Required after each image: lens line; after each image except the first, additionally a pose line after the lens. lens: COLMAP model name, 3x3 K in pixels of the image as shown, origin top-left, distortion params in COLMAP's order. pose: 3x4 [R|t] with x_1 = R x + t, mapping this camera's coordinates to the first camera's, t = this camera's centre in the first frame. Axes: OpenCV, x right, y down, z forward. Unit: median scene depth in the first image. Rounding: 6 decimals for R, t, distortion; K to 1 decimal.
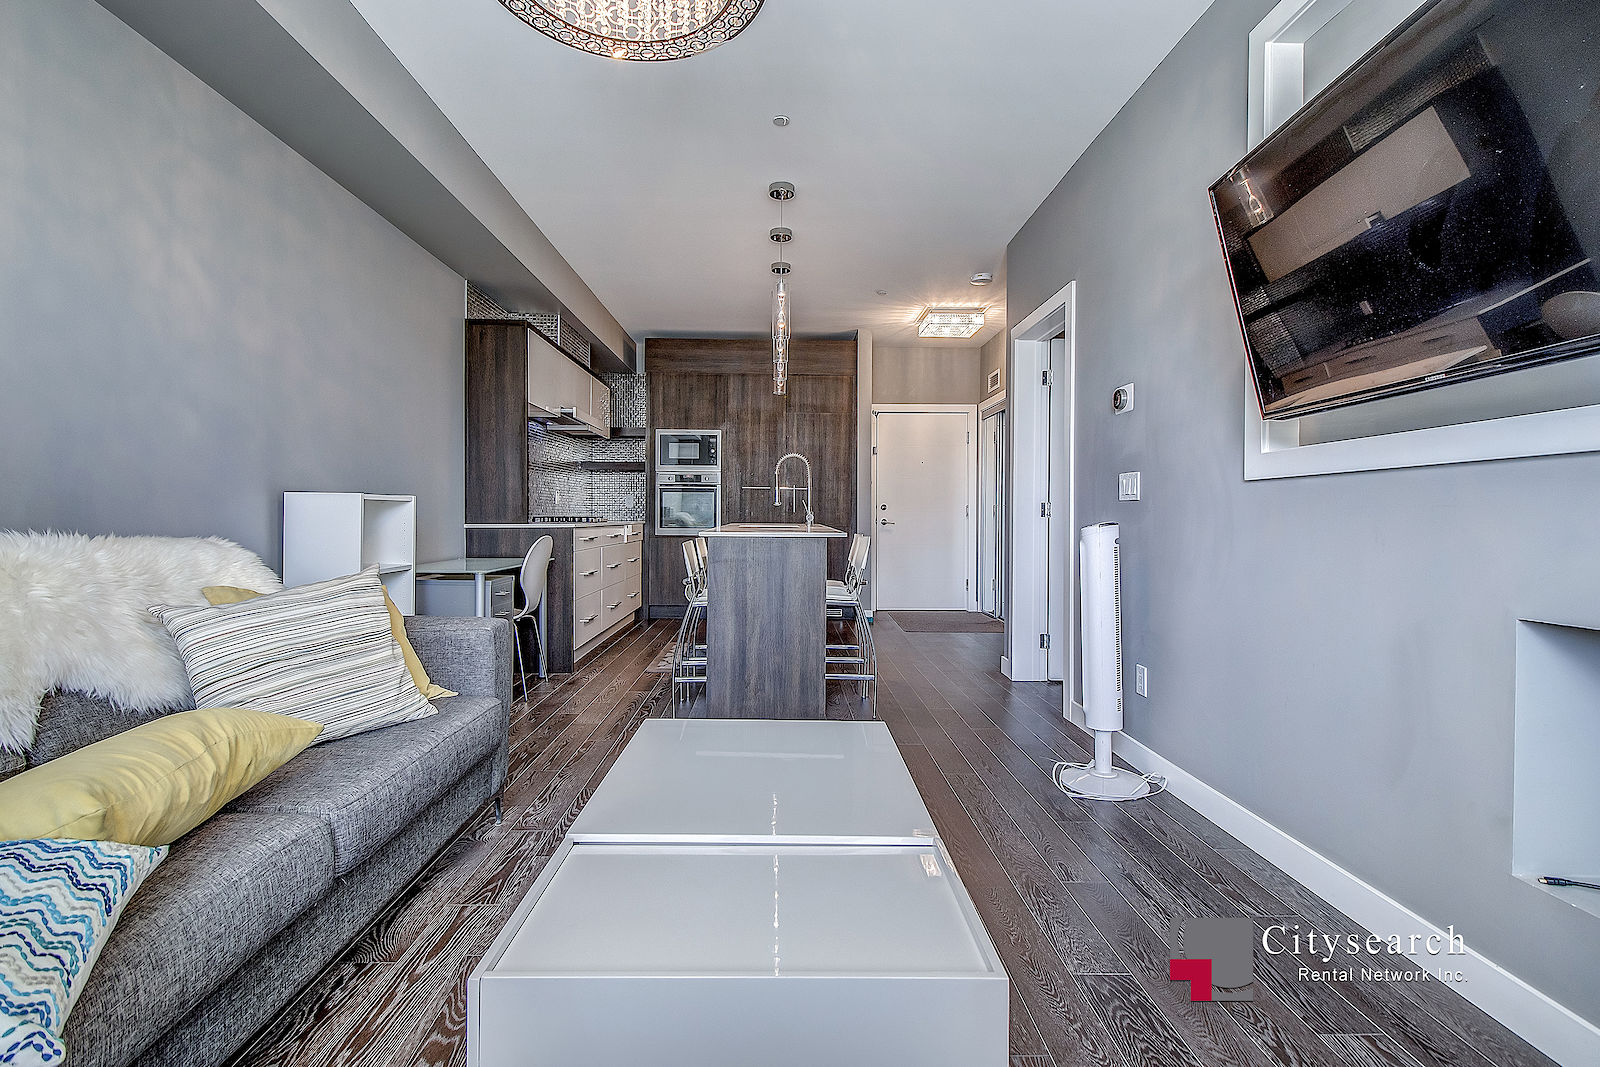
lens RADIAL K [[736.3, 0, 790.6], [0, 736.3, 526.1], [0, 0, 1]] dist [0.014753, -0.007077]
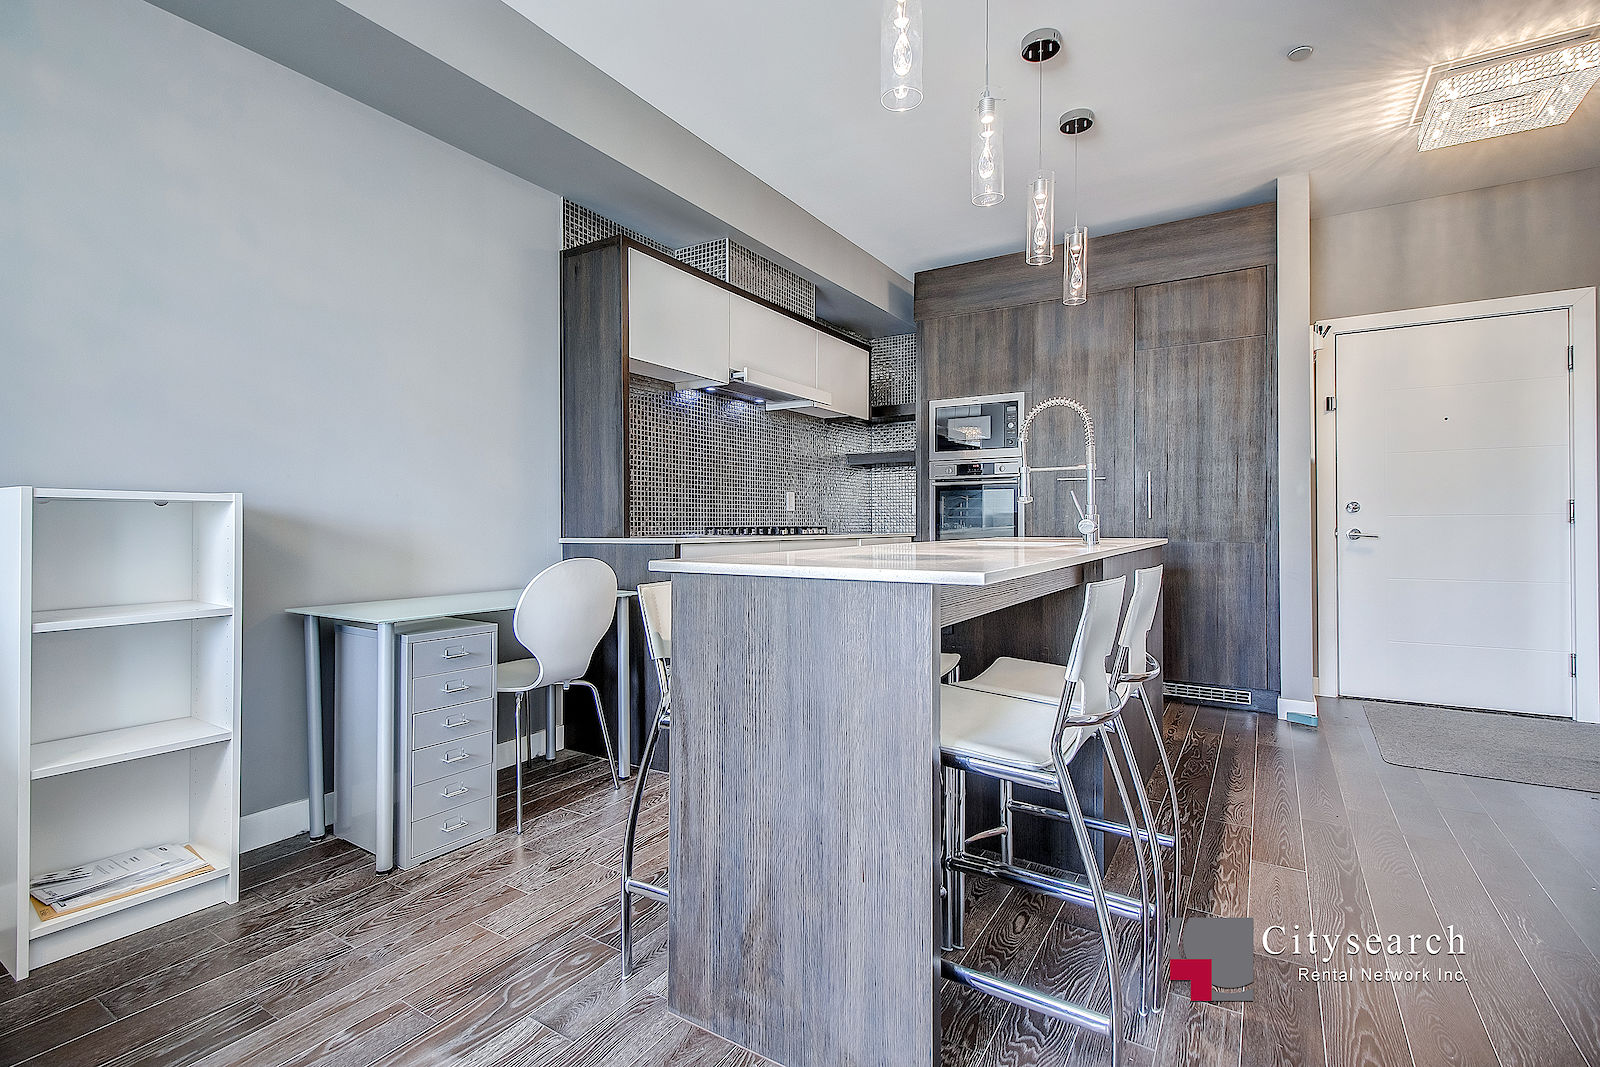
lens RADIAL K [[736.3, 0, 796.0], [0, 736.3, 528.5], [0, 0, 1]] dist [0.014753, -0.007077]
pose [[0.835417, -0.005386, -0.549590, 0.140994], [-0.001430, 0.999927, -0.011973, -0.003774], [0.549615, 0.010788, 0.835349, 0.527039]]
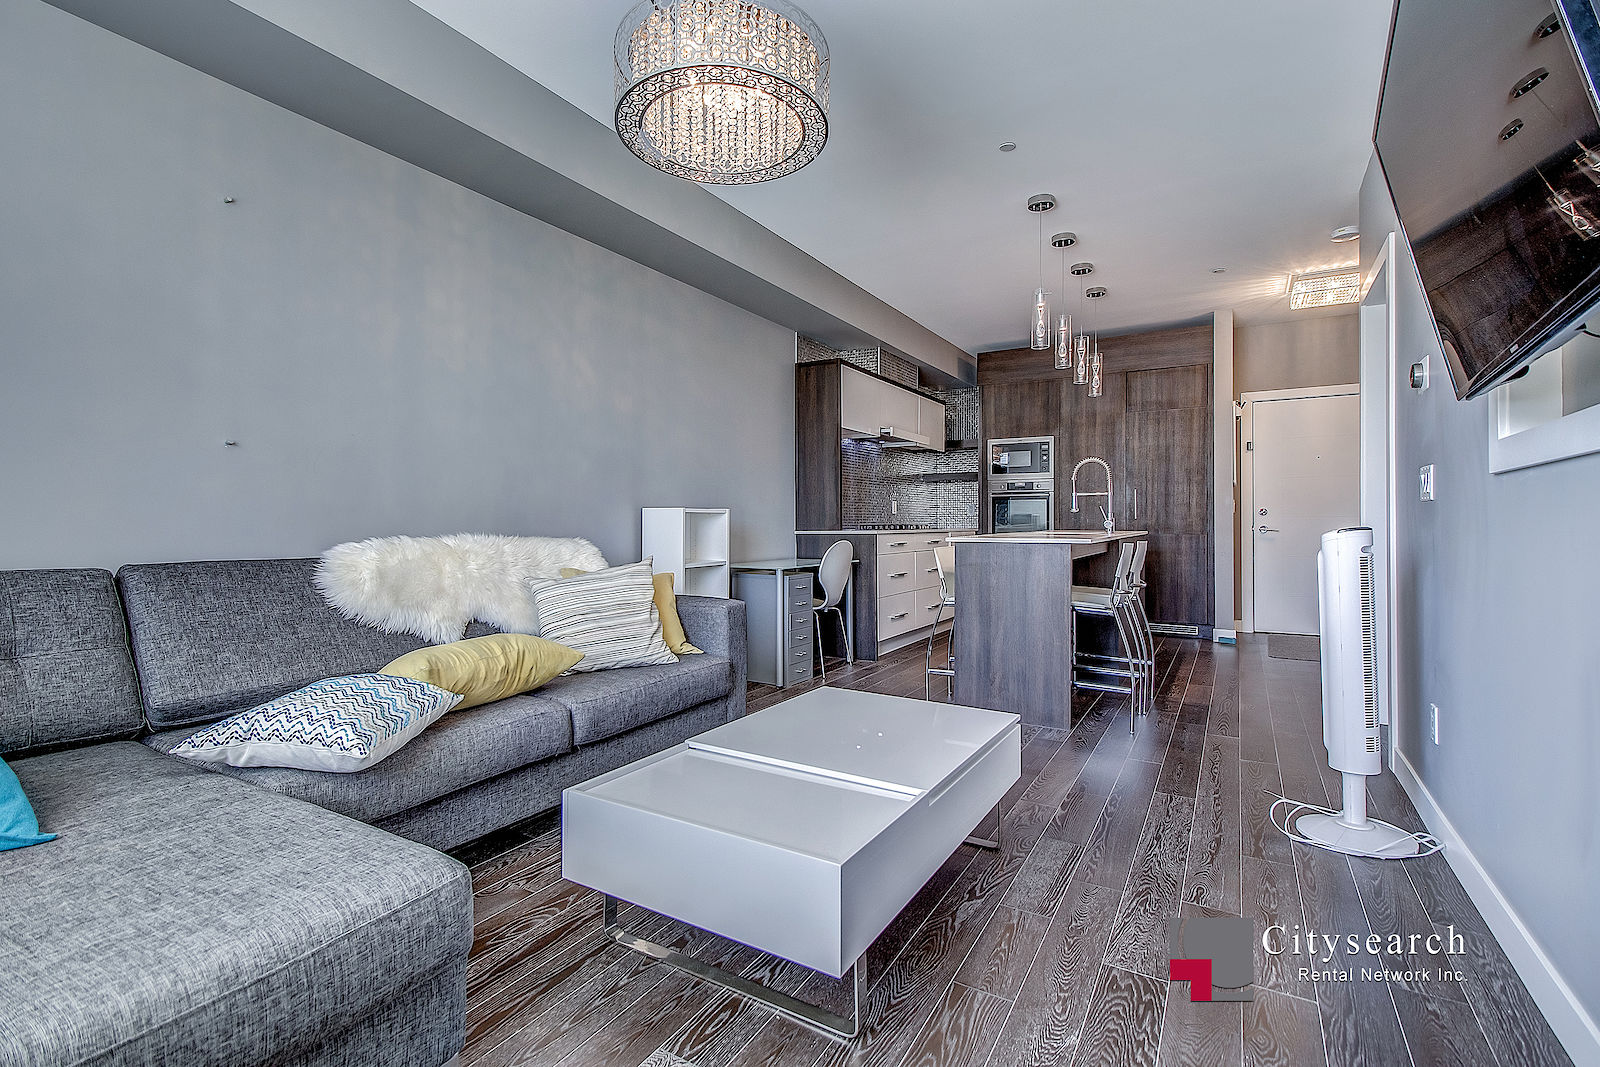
lens RADIAL K [[736.3, 0, 787.6], [0, 736.3, 528.8], [0, 0, 1]] dist [0.014753, -0.007077]
pose [[0.845090, -0.002394, -0.534619, 0.199832], [-0.001904, 0.999970, -0.007487, 0.002995], [0.534621, 0.007345, 0.845060, -0.038039]]
